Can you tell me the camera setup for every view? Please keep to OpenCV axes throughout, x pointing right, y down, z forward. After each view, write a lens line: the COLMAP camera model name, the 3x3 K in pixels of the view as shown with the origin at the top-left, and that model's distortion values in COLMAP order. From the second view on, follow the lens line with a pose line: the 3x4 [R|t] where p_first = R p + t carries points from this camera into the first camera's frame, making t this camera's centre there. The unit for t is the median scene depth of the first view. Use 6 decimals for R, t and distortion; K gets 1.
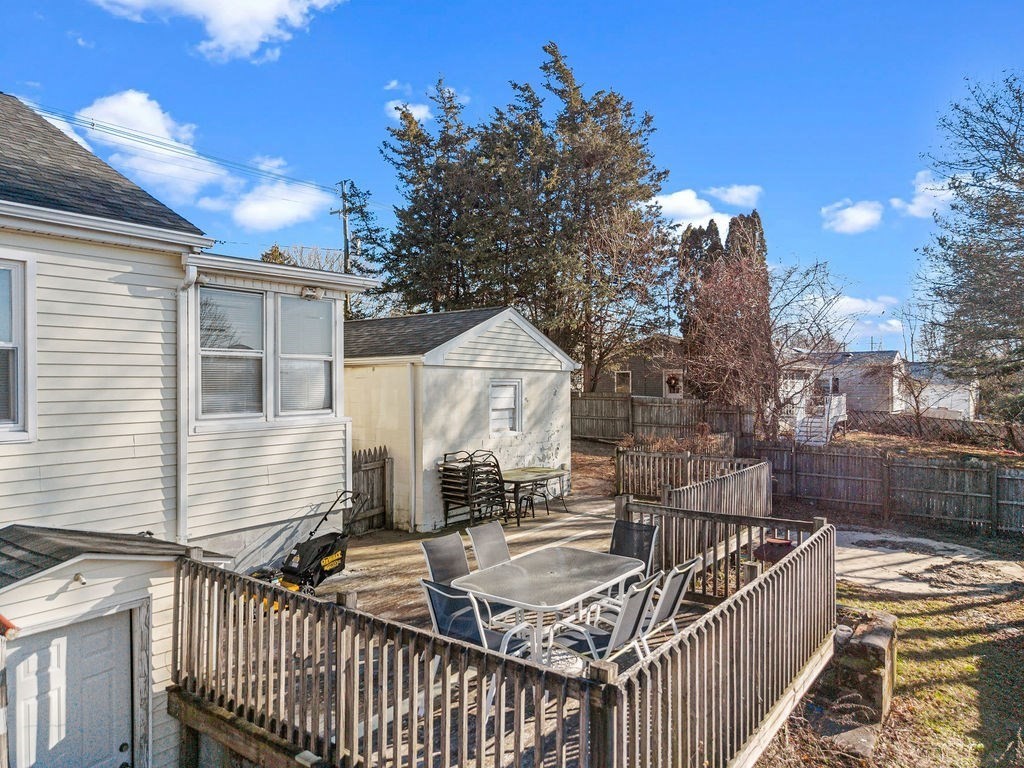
lens RADIAL K [[685.0, 0, 506.9], [0, 685.0, 388.3], [0, 0, 1]] dist [0.044691, -0.041766]
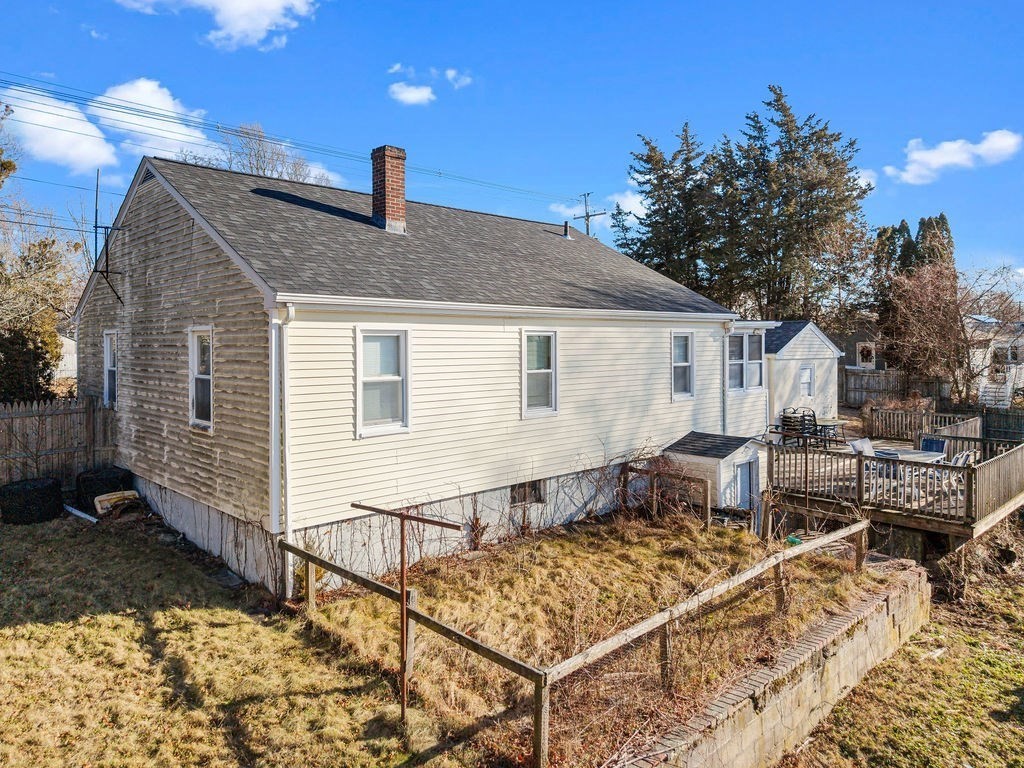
lens RADIAL K [[685.0, 0, 506.9], [0, 685.0, 388.3], [0, 0, 1]] dist [0.044691, -0.041766]
pose [[0.985187, 0.008937, -0.171249, -0.379661], [0.001587, 0.998123, 0.061218, -0.052979], [0.171475, -0.060583, 0.983324, -0.684893]]
